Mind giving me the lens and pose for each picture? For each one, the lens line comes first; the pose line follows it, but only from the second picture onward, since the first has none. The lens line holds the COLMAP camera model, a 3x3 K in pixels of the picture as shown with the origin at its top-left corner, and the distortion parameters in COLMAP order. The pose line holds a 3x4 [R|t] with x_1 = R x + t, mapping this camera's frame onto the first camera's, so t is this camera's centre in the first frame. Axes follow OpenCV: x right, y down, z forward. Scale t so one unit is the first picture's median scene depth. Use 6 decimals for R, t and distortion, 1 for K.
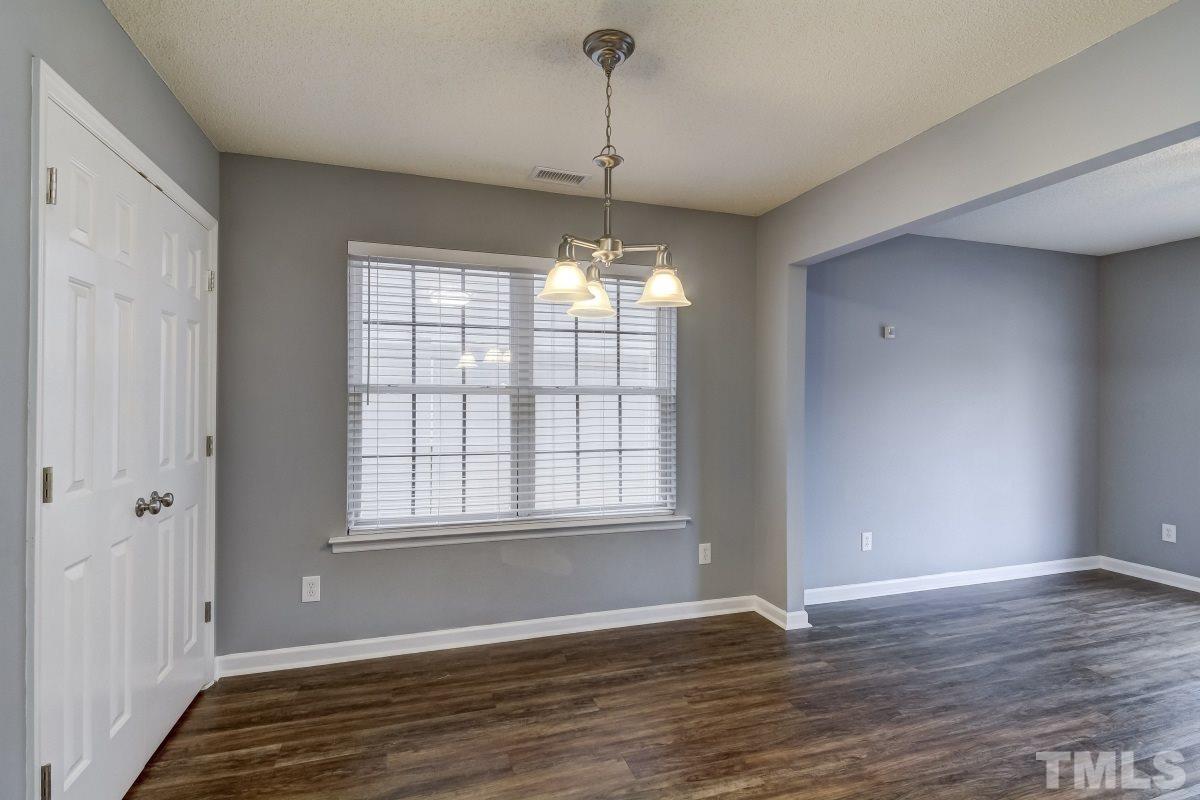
lens RADIAL K [[572.9, 0, 600.0], [0, 572.9, 400.0], [0, 0, 1]] dist [-0.000333, -0.000917]
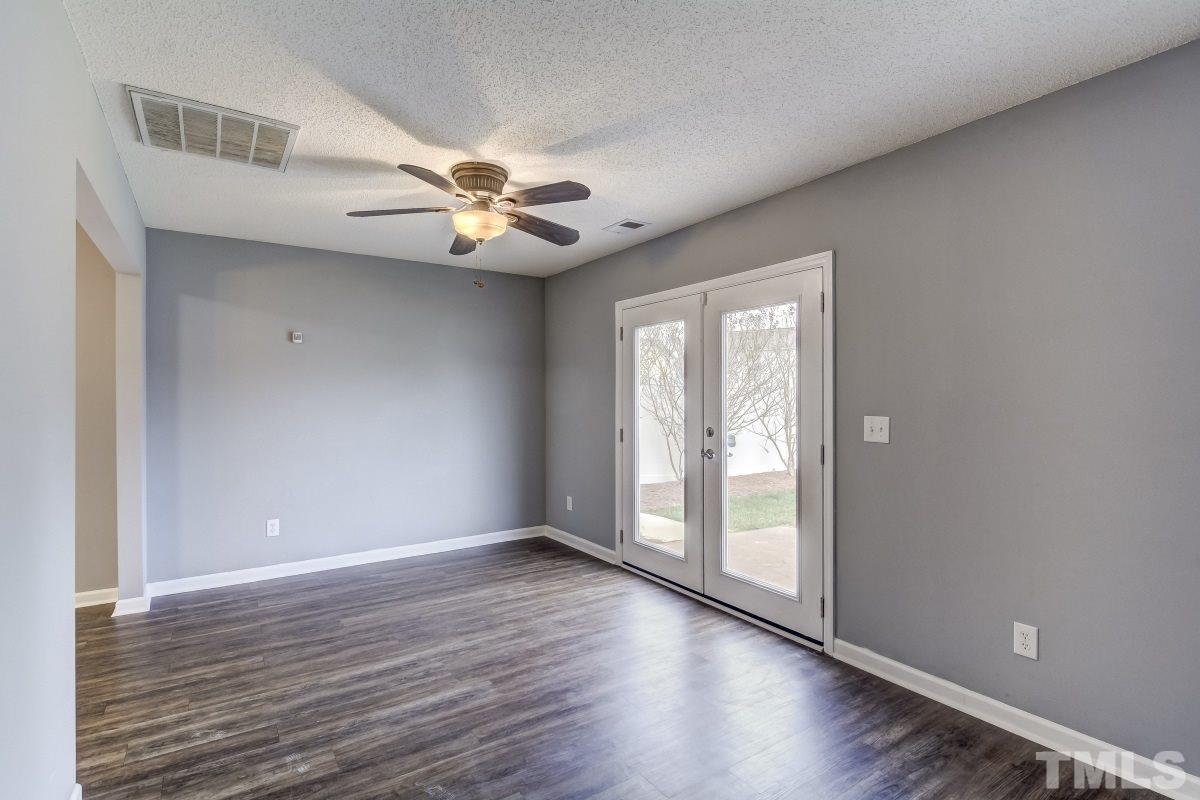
lens RADIAL K [[572.9, 0, 600.0], [0, 572.9, 400.0], [0, 0, 1]] dist [-0.000333, -0.000917]
pose [[0.963932, -0.013765, 0.265794, 0.883428], [0.012196, 0.999897, 0.007553, 0.001654], [-0.265871, -0.004039, 0.964000, -0.253307]]
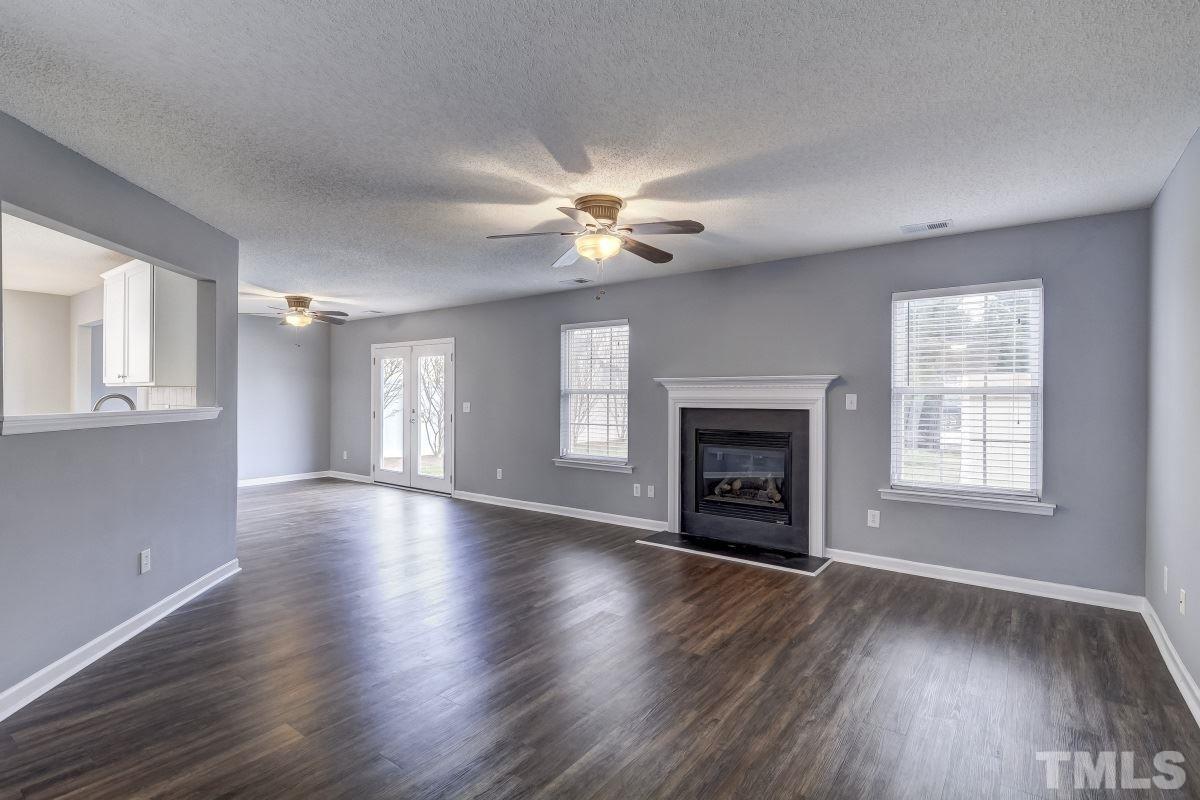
lens RADIAL K [[572.9, 0, 600.0], [0, 572.9, 400.0], [0, 0, 1]] dist [-0.000333, -0.000917]
pose [[0.819772, -0.011501, 0.572575, 0.661250], [0.004365, 0.999895, 0.013835, -0.001390], [-0.572674, -0.008842, 0.819736, -1.592471]]
